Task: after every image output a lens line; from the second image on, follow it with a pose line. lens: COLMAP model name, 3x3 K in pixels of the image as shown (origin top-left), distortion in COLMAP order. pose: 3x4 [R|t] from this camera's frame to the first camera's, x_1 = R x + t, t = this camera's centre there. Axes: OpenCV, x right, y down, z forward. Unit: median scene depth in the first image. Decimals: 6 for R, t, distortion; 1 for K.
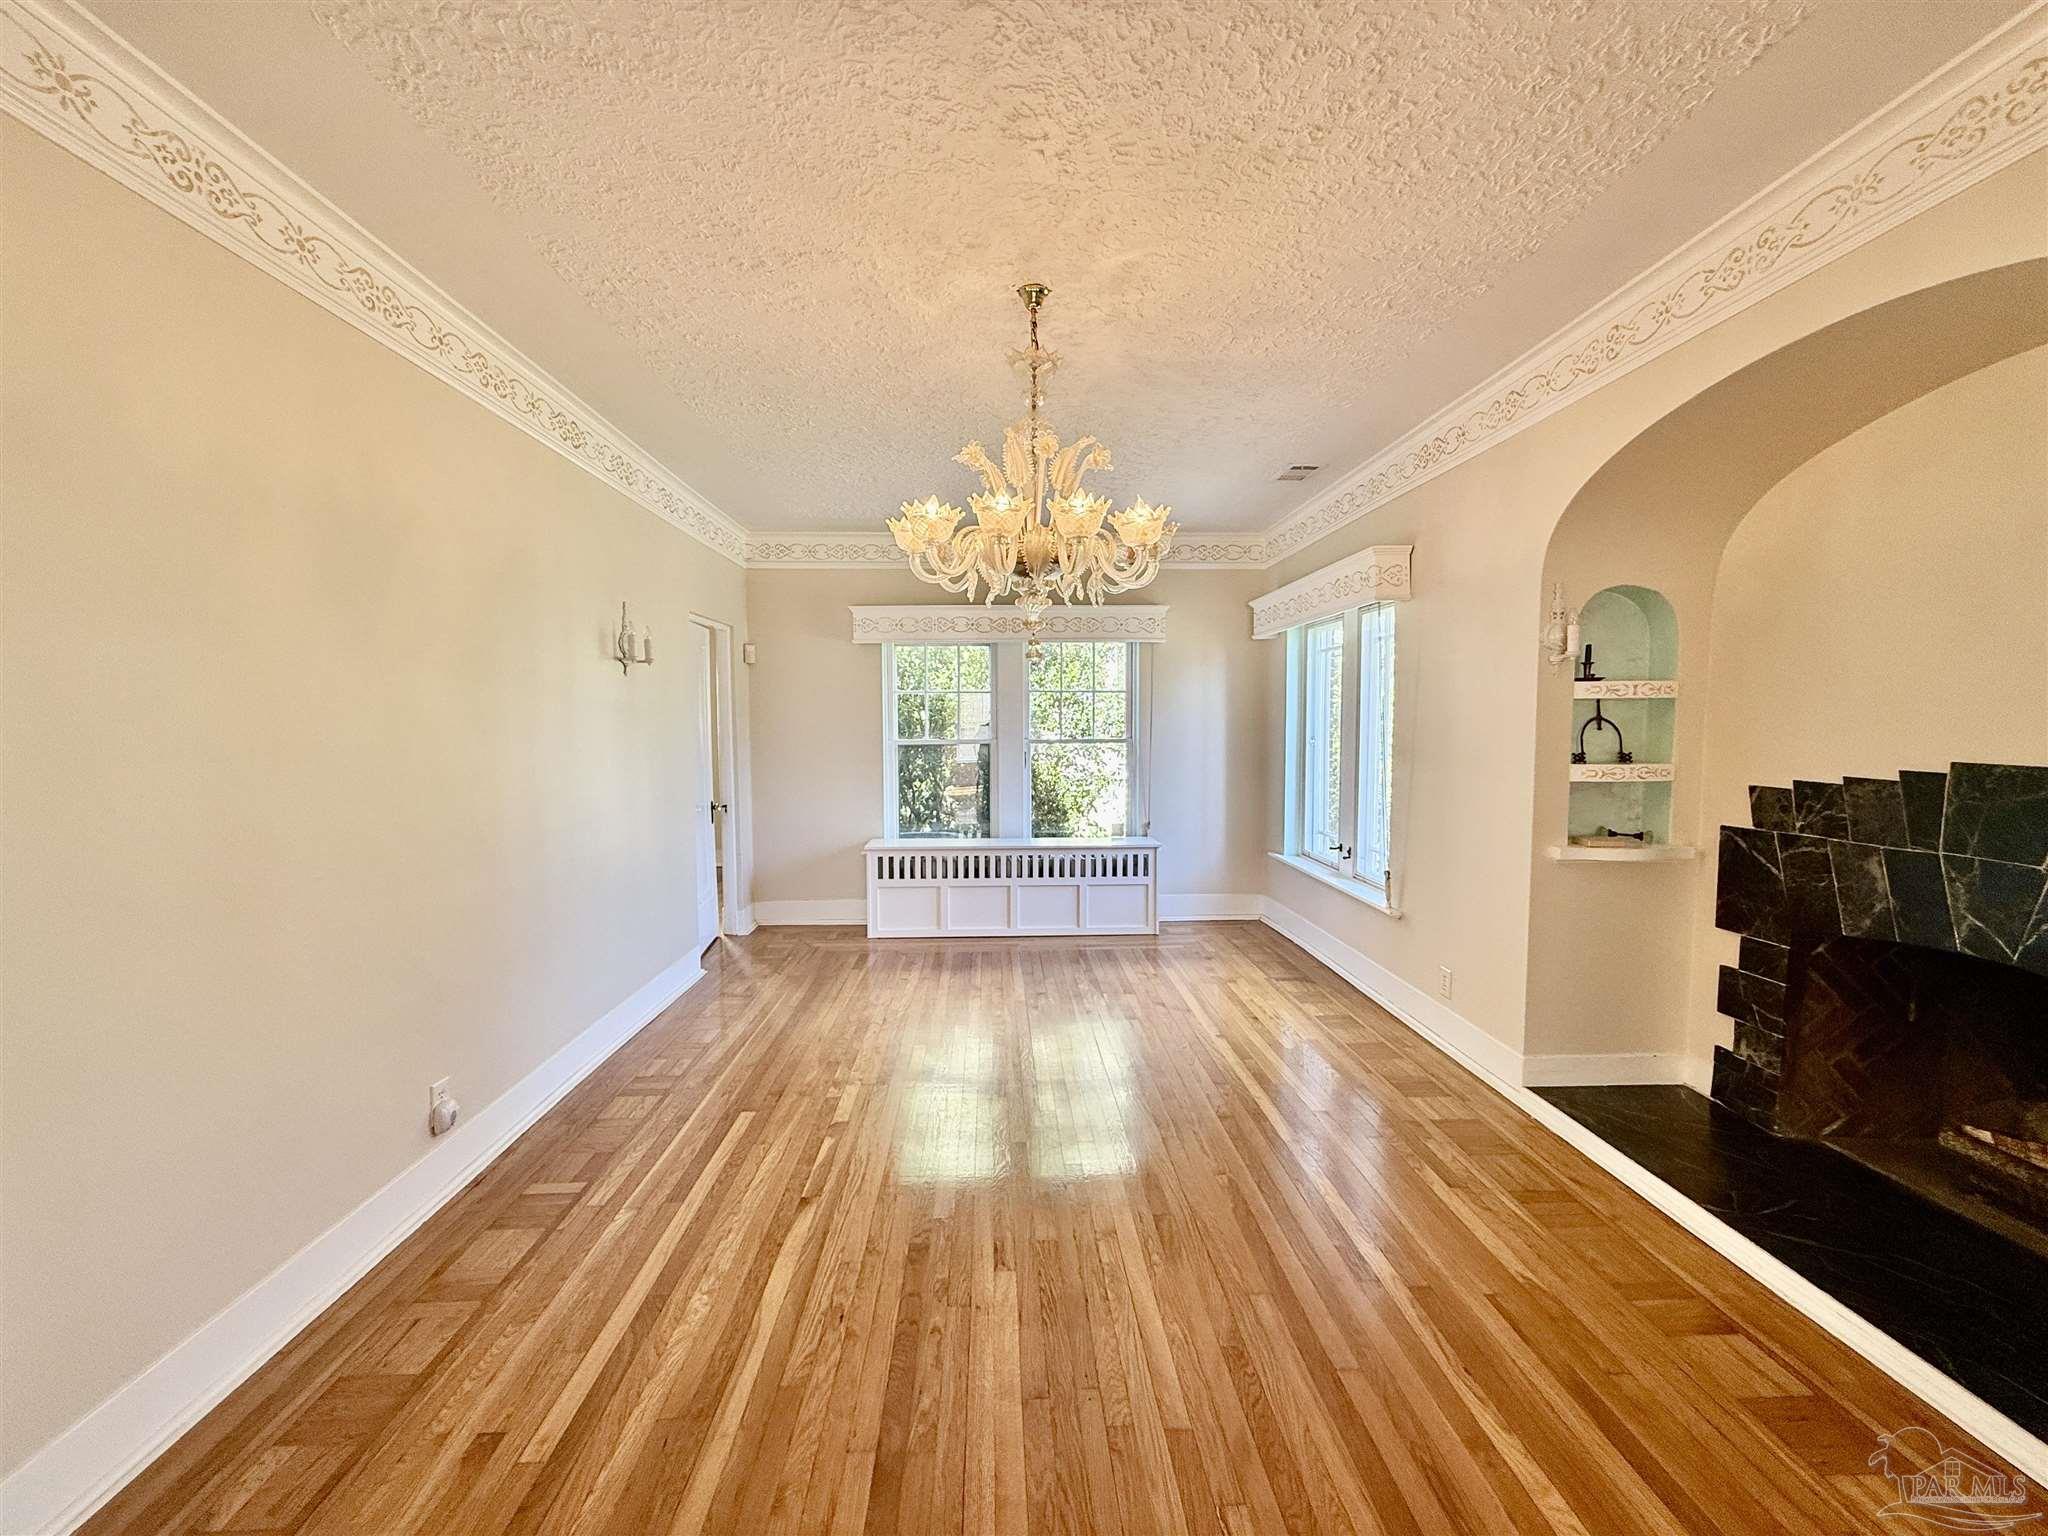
lens RADIAL K [[791.4, 0, 1010.4], [0, 791.4, 771.1], [0, 0, 1]] dist [-0.000577, -0.000204]
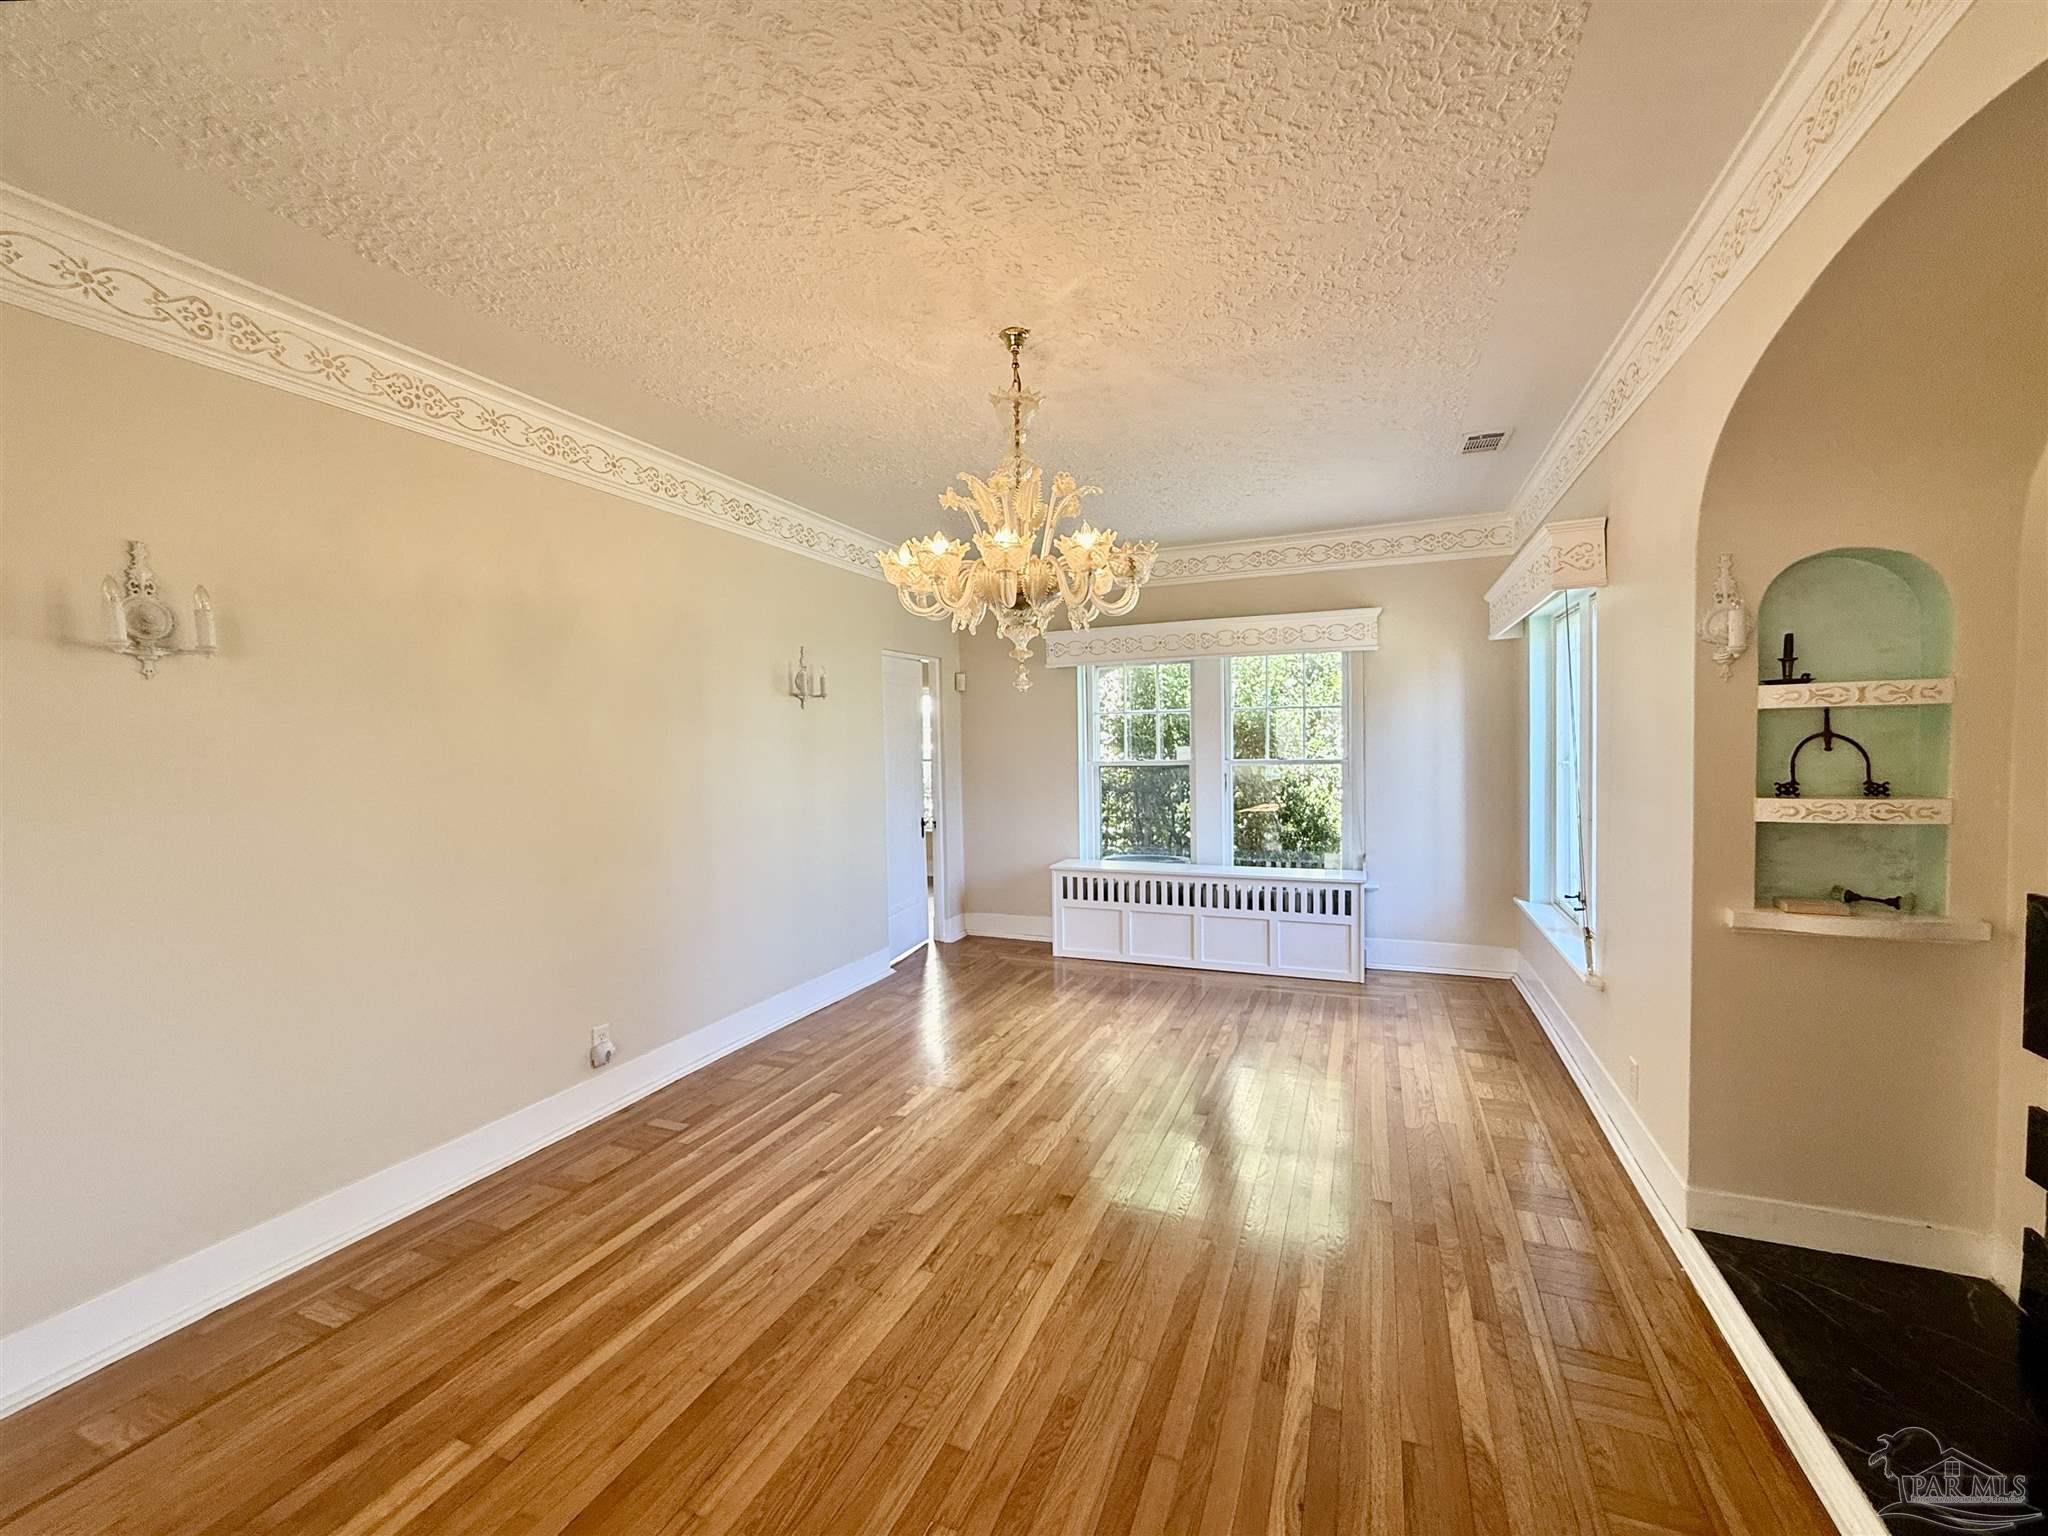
lens RADIAL K [[817.2, 0, 1021.0], [0, 817.2, 772.7], [0, 0, 1]] dist [-0.000087, 0.000050]
pose [[0.914436, 0.003929, -0.404711, 0.386033], [-0.012571, 0.999746, -0.018698, -0.009161], [0.404535, 0.022186, 0.914253, 0.029009]]
